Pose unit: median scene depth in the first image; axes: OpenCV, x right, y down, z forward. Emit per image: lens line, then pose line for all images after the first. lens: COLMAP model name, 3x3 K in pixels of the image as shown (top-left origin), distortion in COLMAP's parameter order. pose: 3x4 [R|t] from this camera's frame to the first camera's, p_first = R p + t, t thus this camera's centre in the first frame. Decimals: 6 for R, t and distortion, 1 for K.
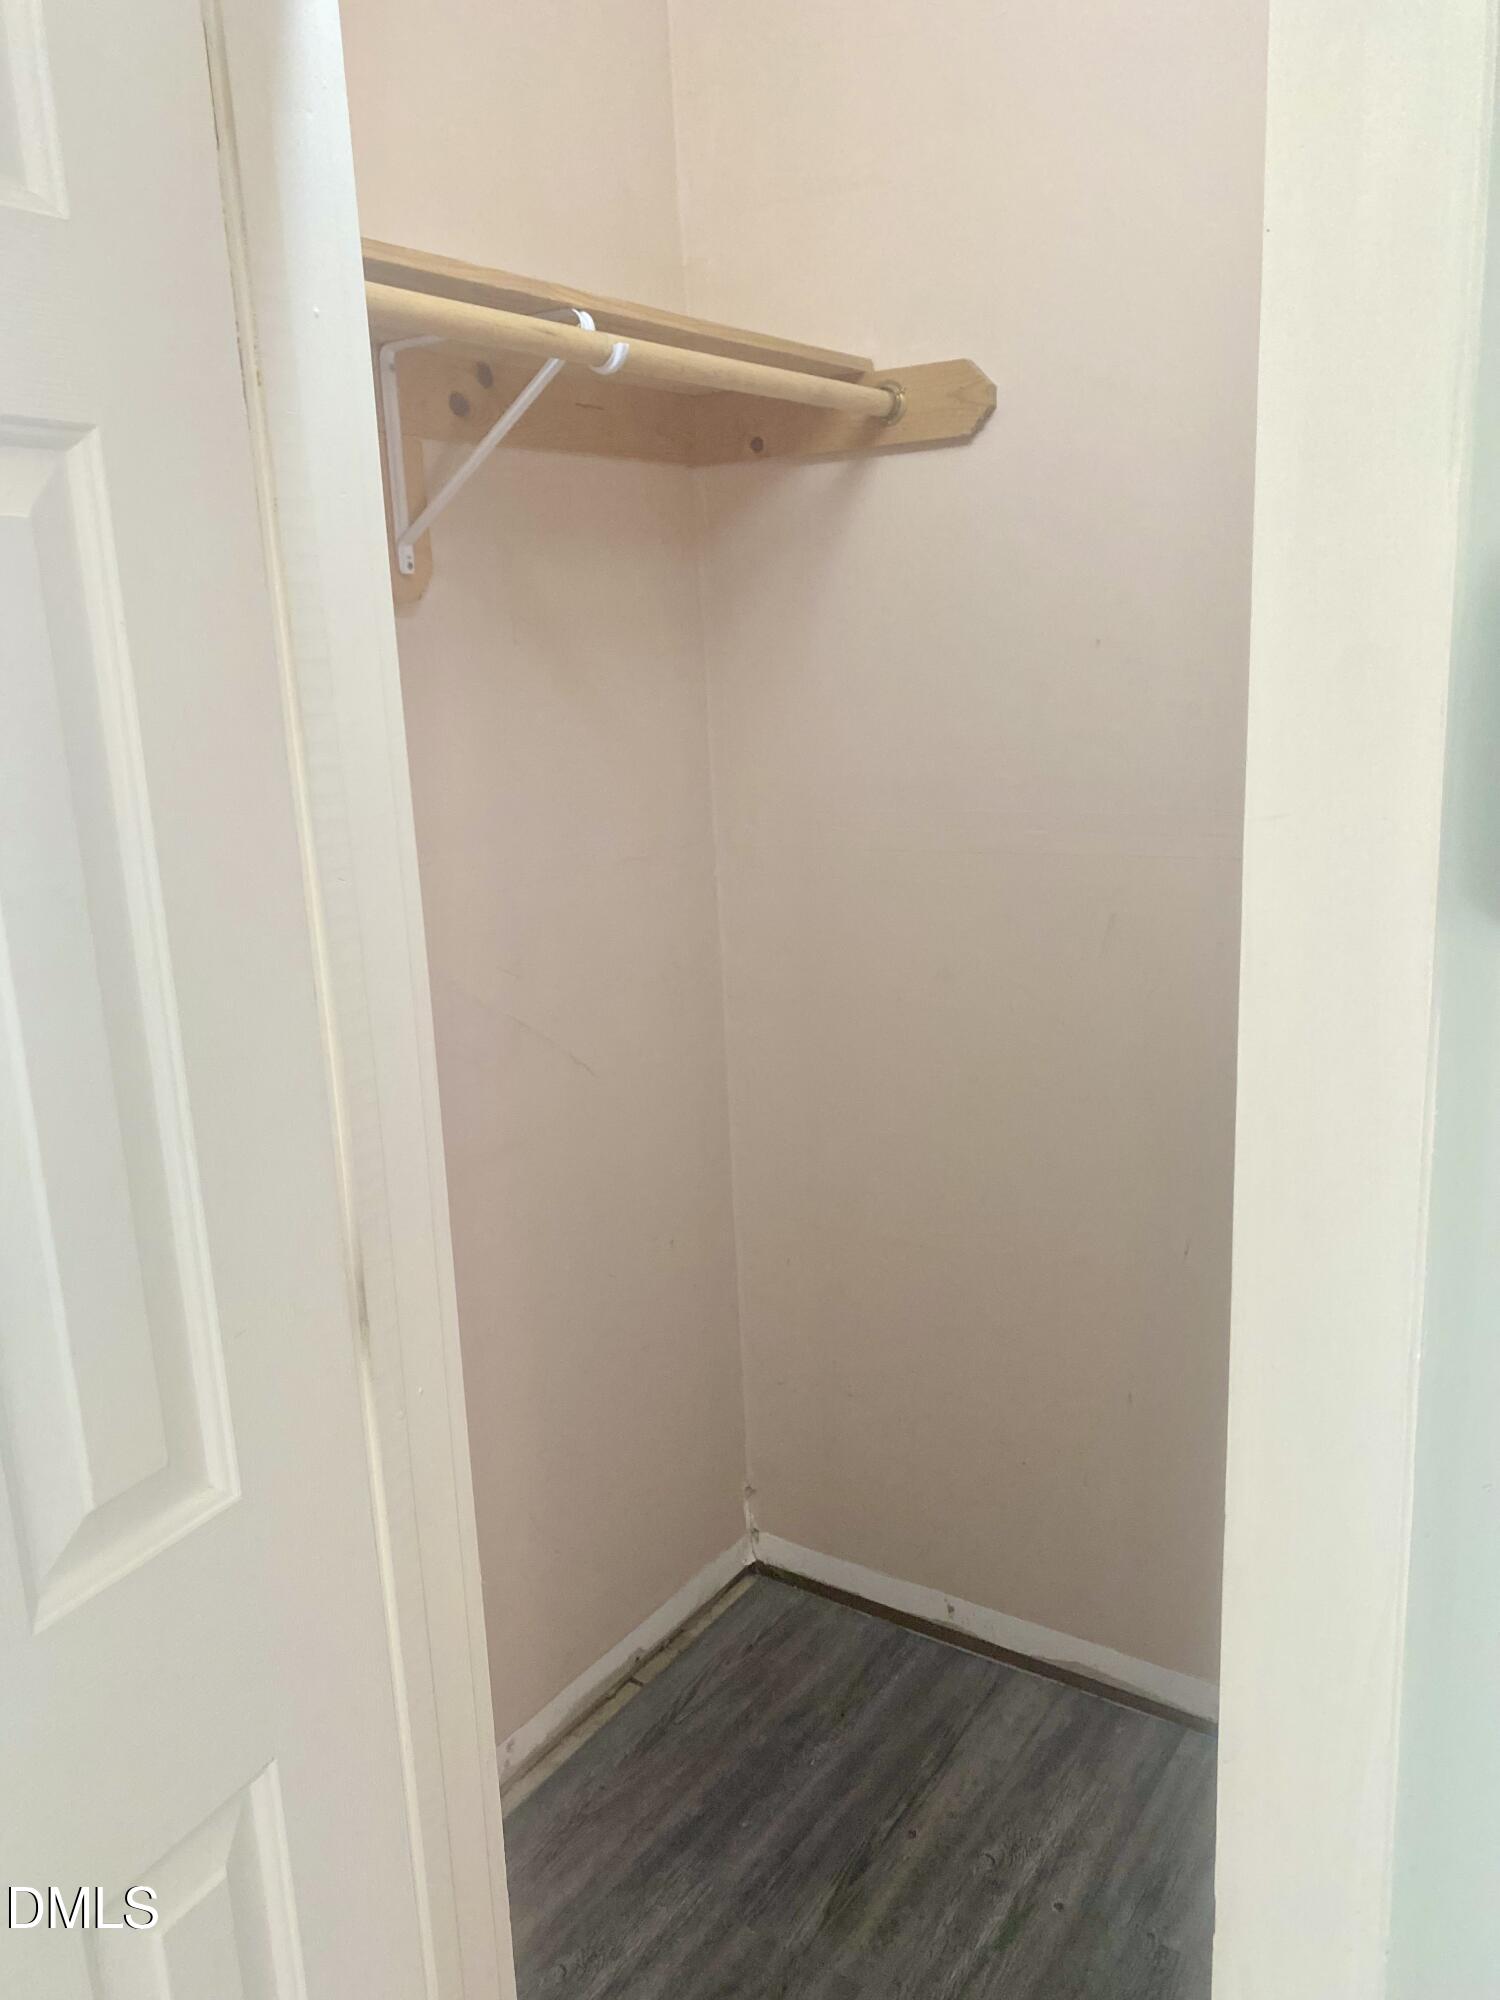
lens RADIAL K [[1537.7, 0, 750.0], [0, 1537.7, 1000.0], [0, 0, 1]] dist [0.009701, -0.014681]
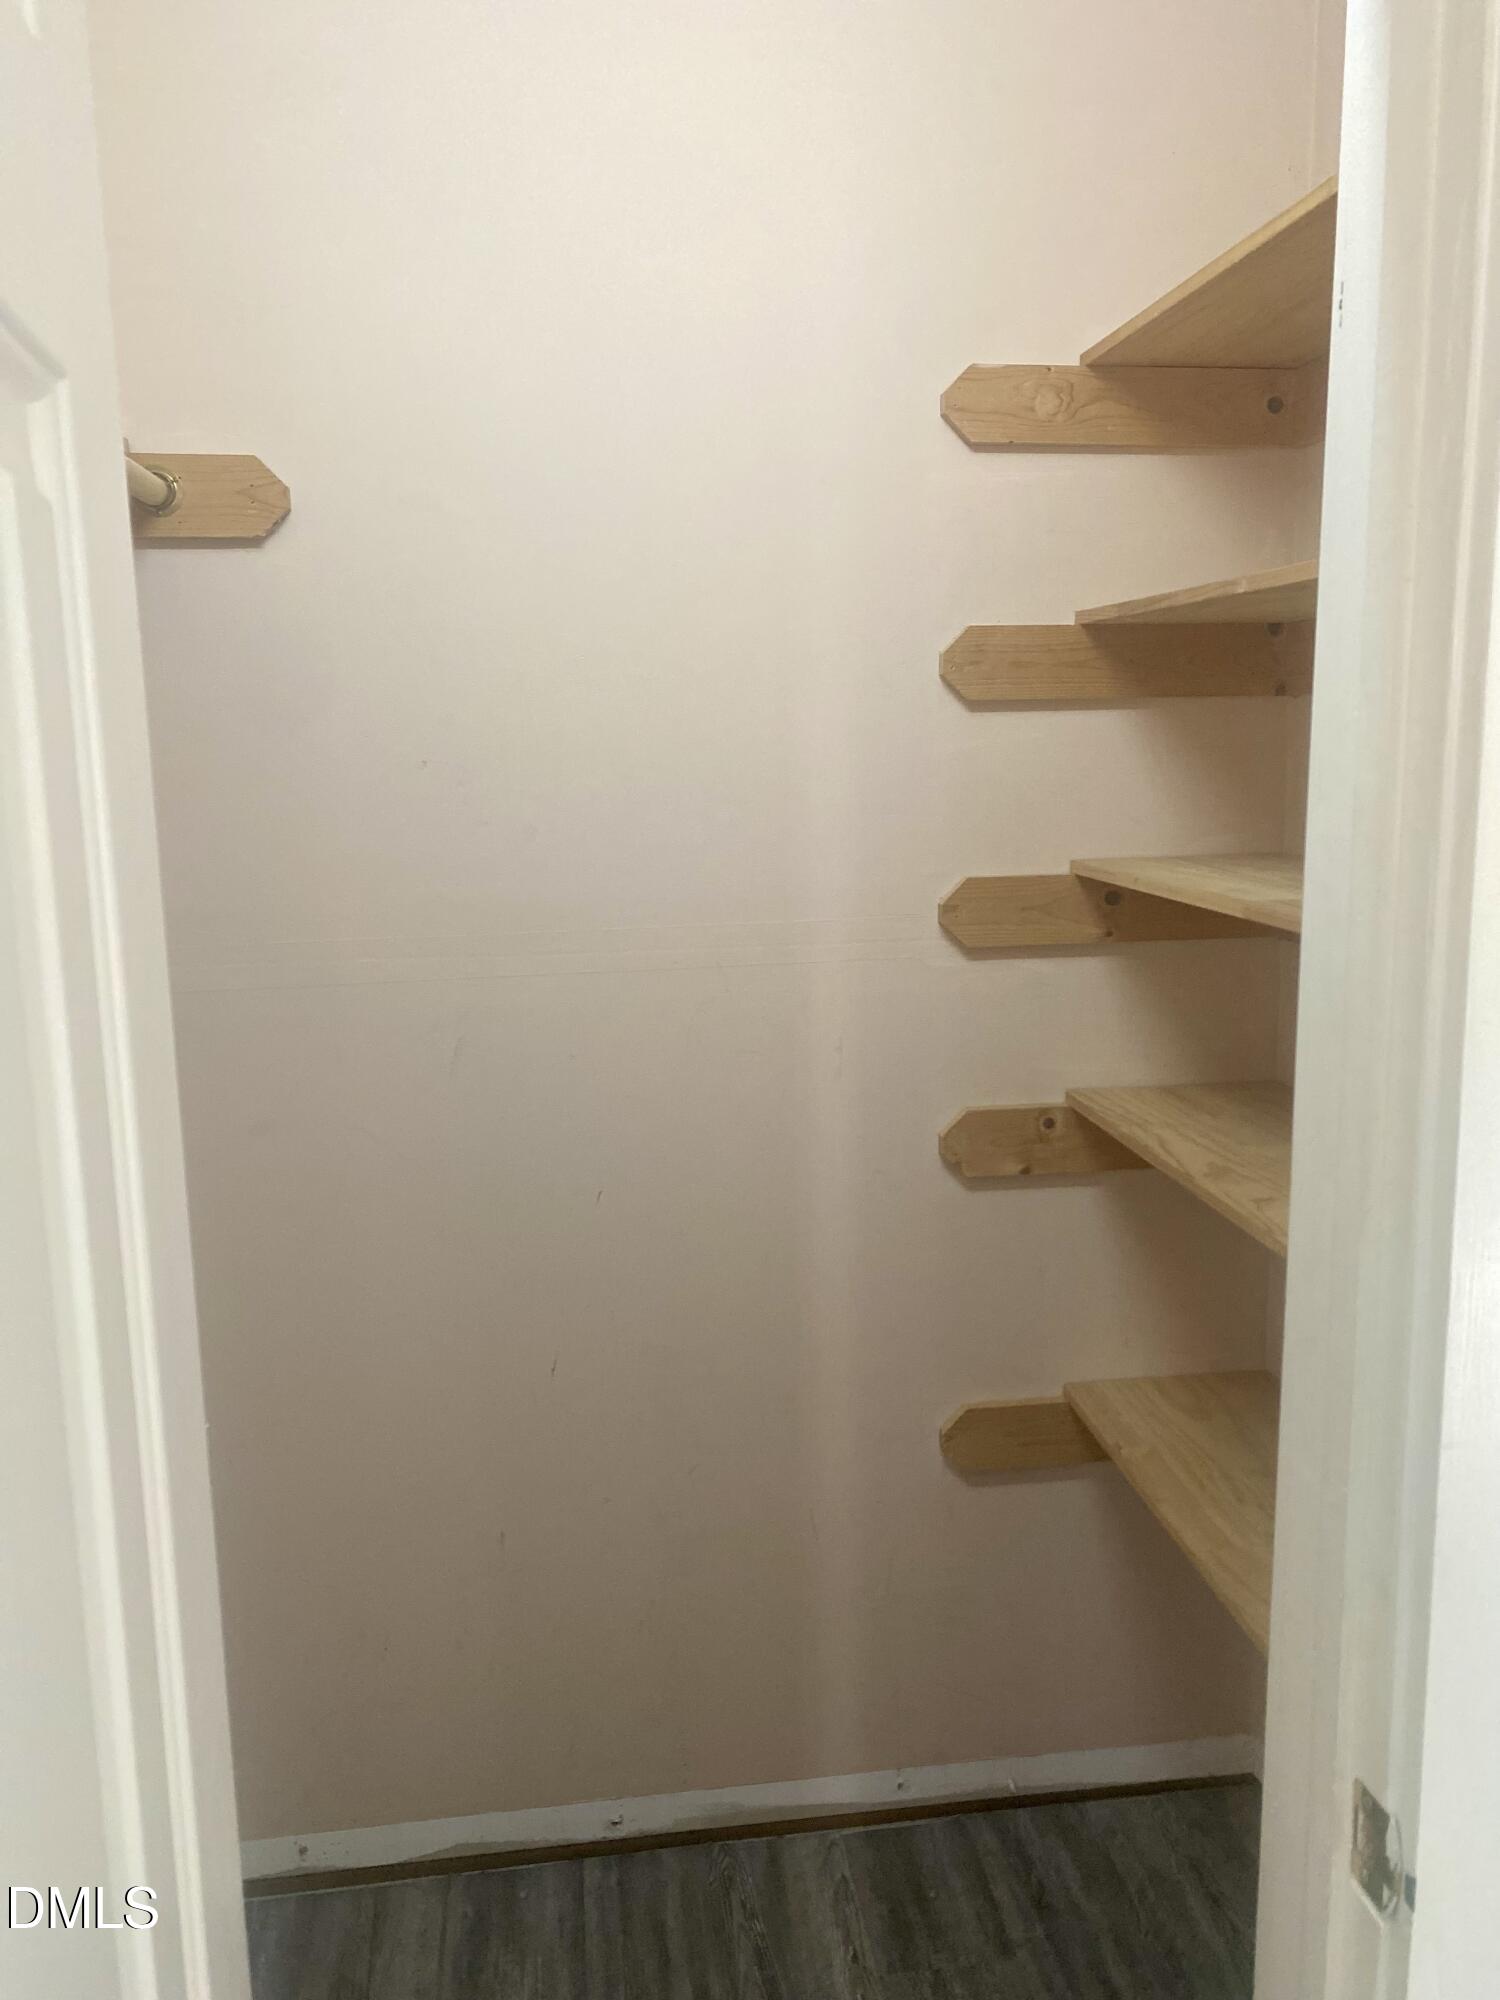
lens RADIAL K [[1521.6, 0, 750.0], [0, 1521.6, 1000.0], [0, 0, 1]] dist [0.001529, -0.003505]
pose [[0.750841, -0.087407, 0.654673, -0.253370], [0.138825, 0.989948, -0.027047, -0.030469], [-0.645728, 0.111193, 0.755428, 0.160488]]
